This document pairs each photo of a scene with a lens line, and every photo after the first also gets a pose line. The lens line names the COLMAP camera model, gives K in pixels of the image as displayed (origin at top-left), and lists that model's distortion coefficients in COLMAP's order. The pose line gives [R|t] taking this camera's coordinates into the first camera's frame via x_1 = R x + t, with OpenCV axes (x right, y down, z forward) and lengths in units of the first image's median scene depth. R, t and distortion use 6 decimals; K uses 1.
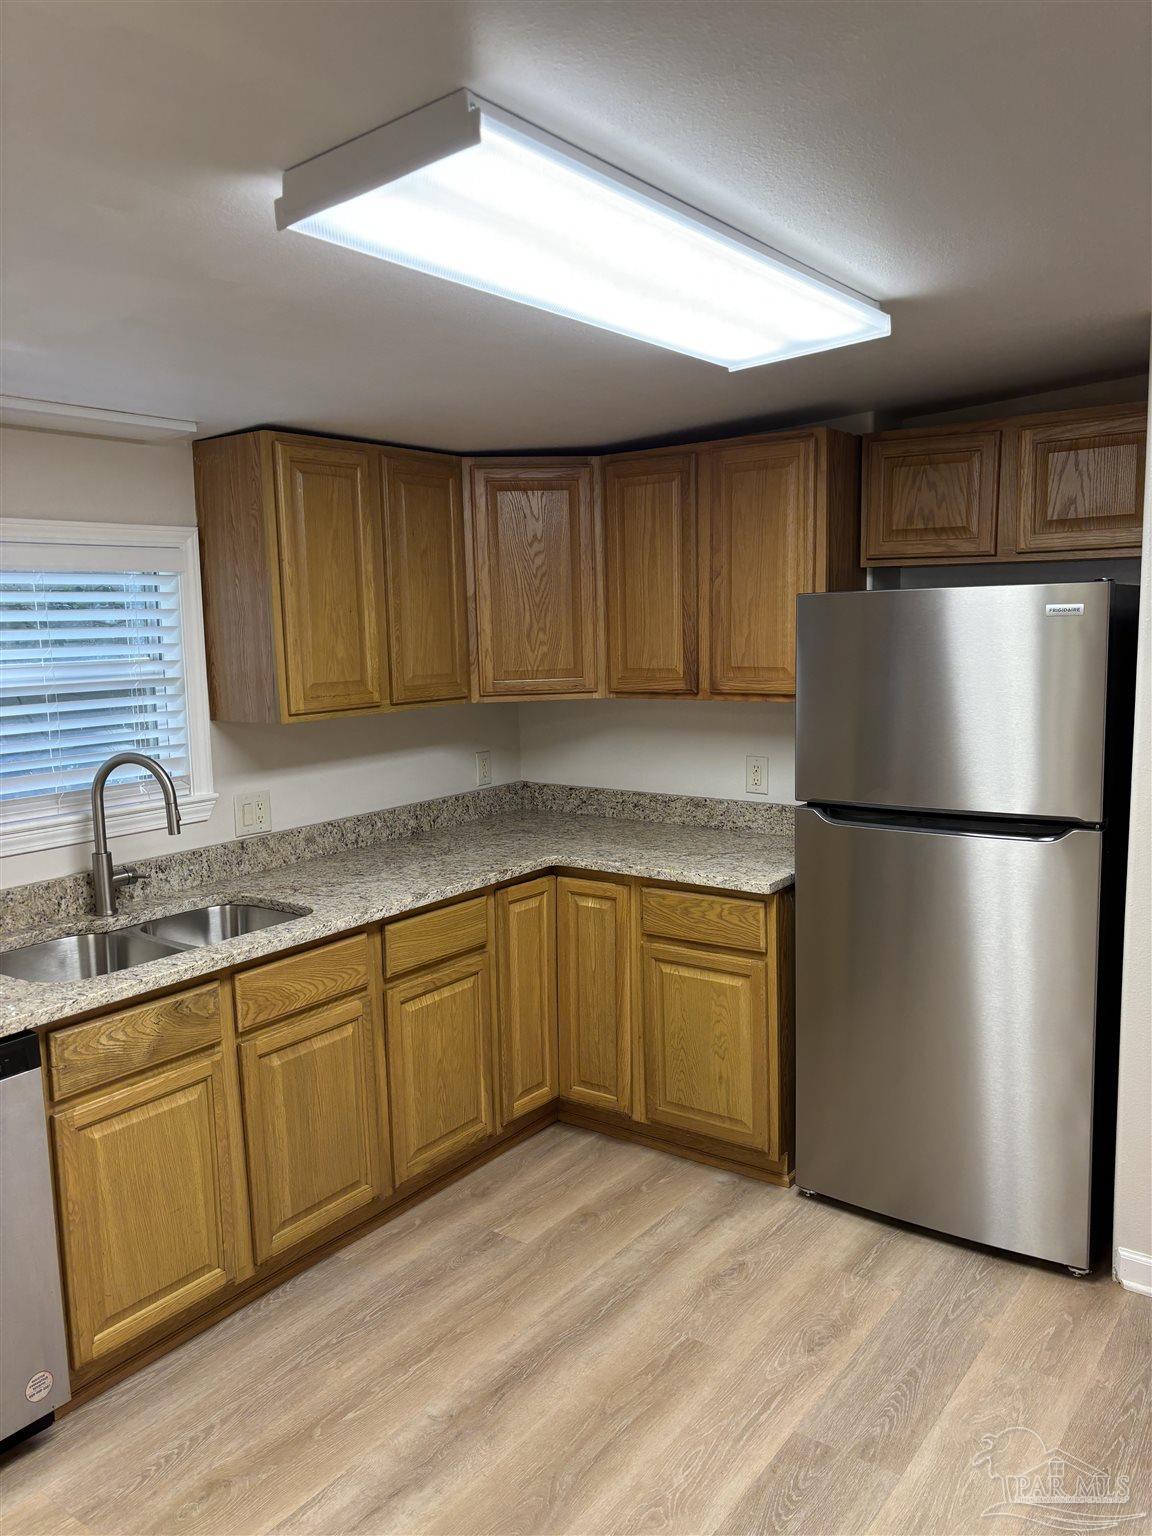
lens RADIAL K [[1161.9, 0, 565.7], [0, 1161.9, 766.6], [0, 0, 1]] dist [0.049034, -0.049761]
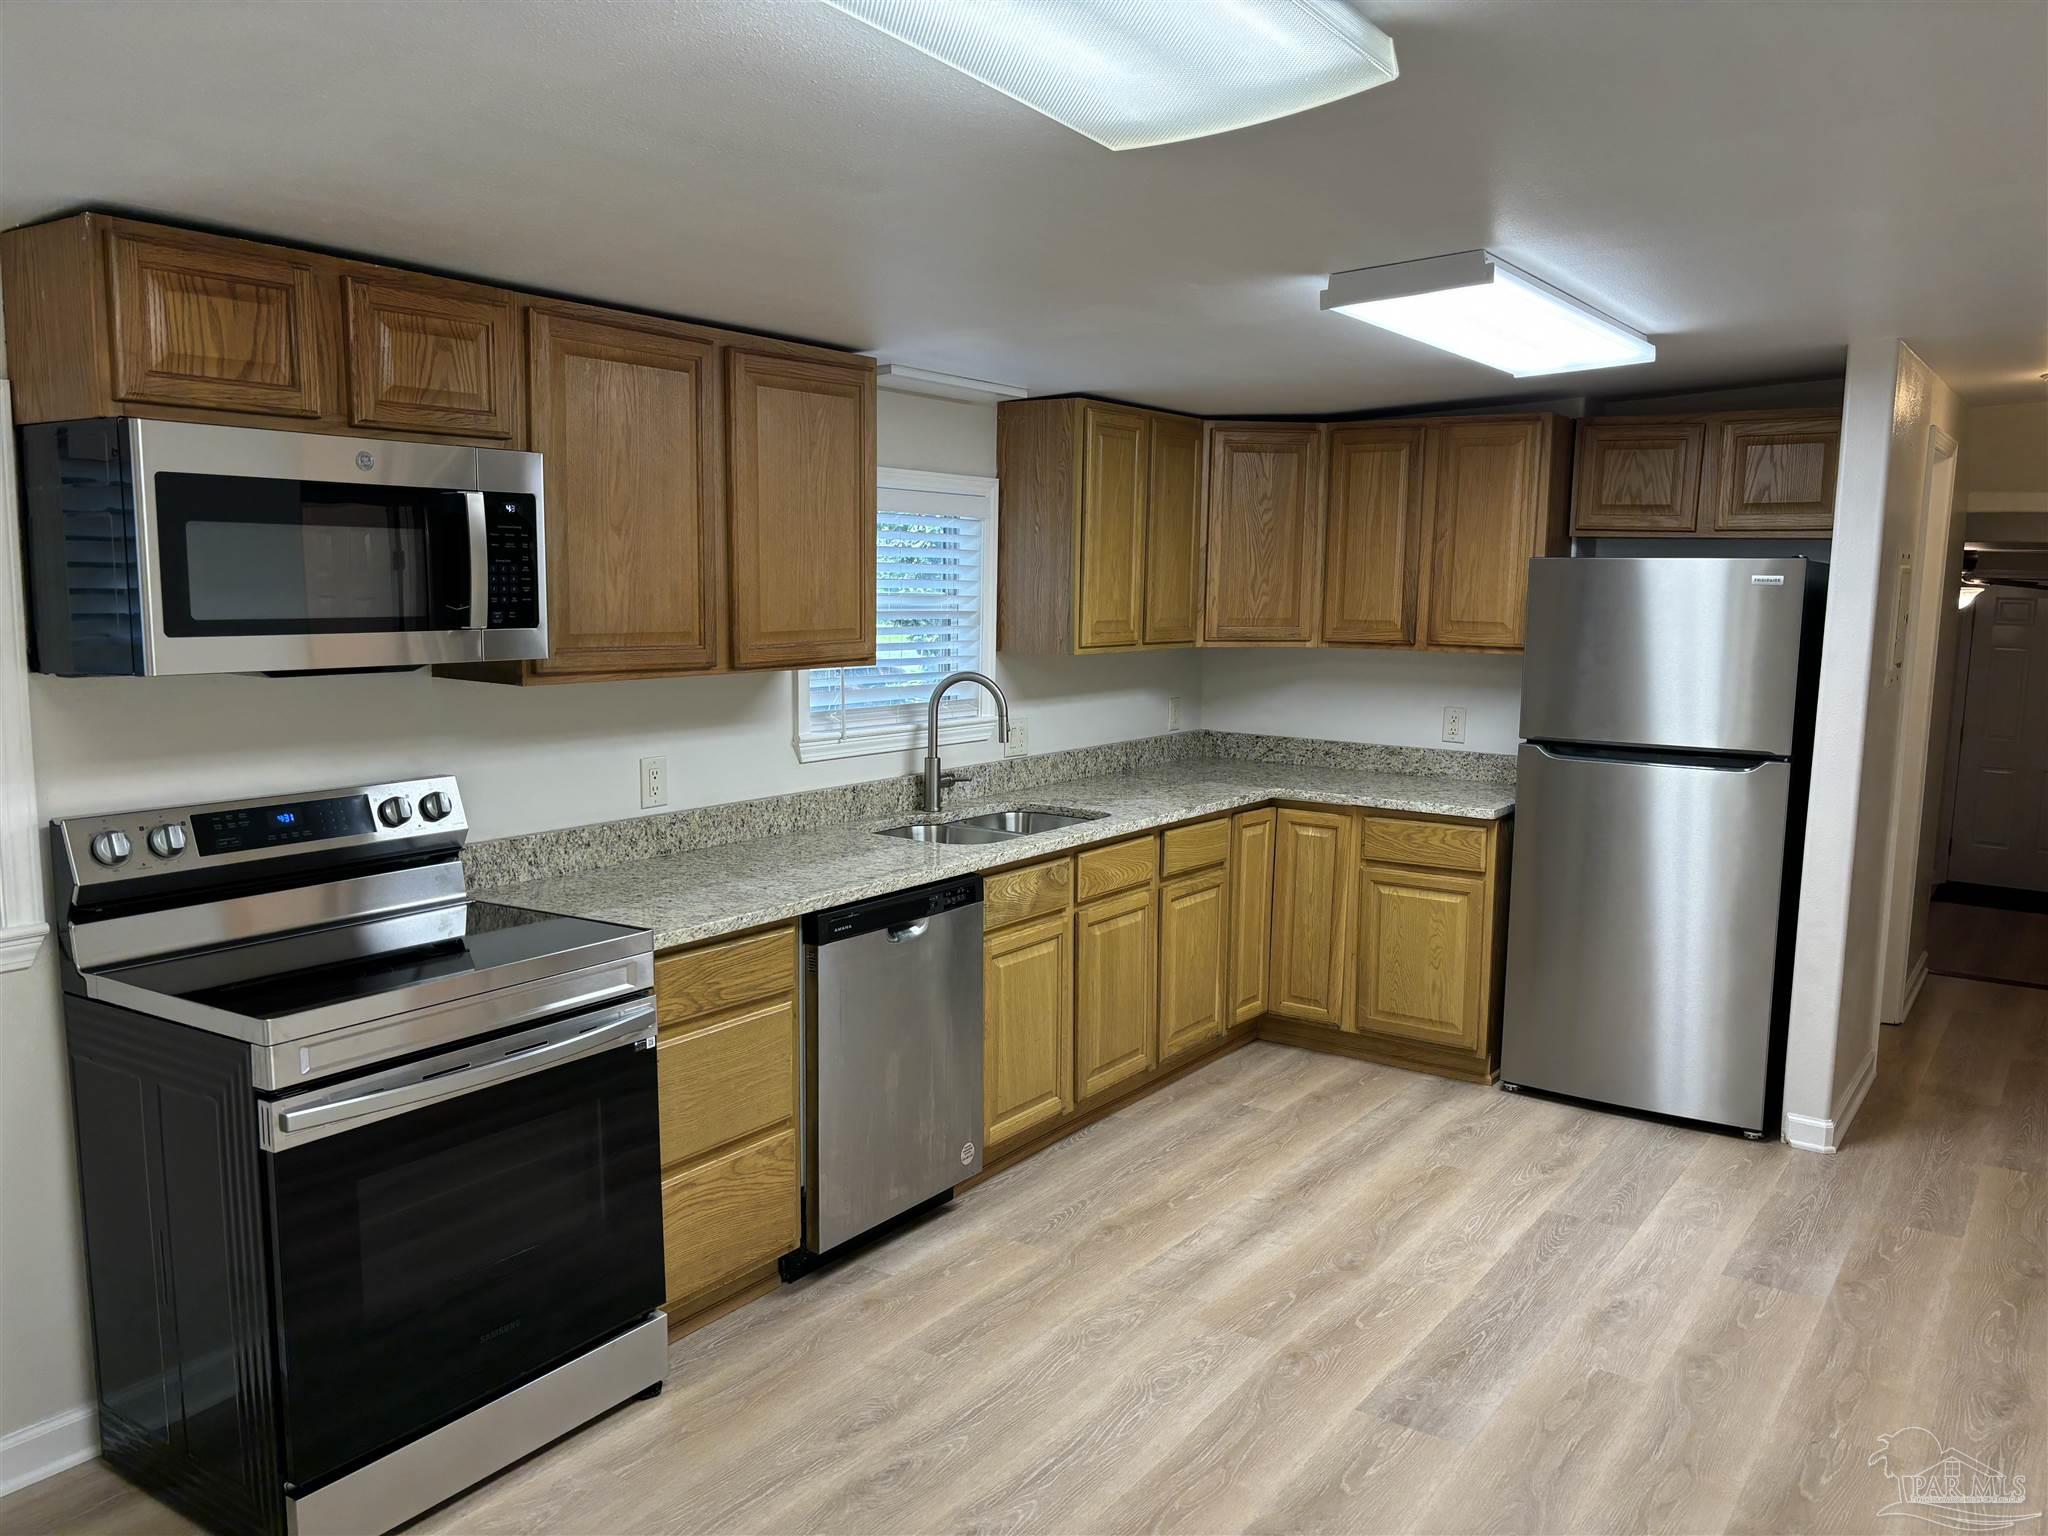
lens RADIAL K [[1549.2, 0, 1041.5], [0, 1549.2, 771.1], [0, 0, 1]] dist [0.049034, -0.049761]
pose [[0.998568, 0.036139, 0.039455, -0.334926], [-0.036005, 0.999343, -0.004110, 0.086113], [-0.039577, 0.002683, 0.999213, -0.517945]]
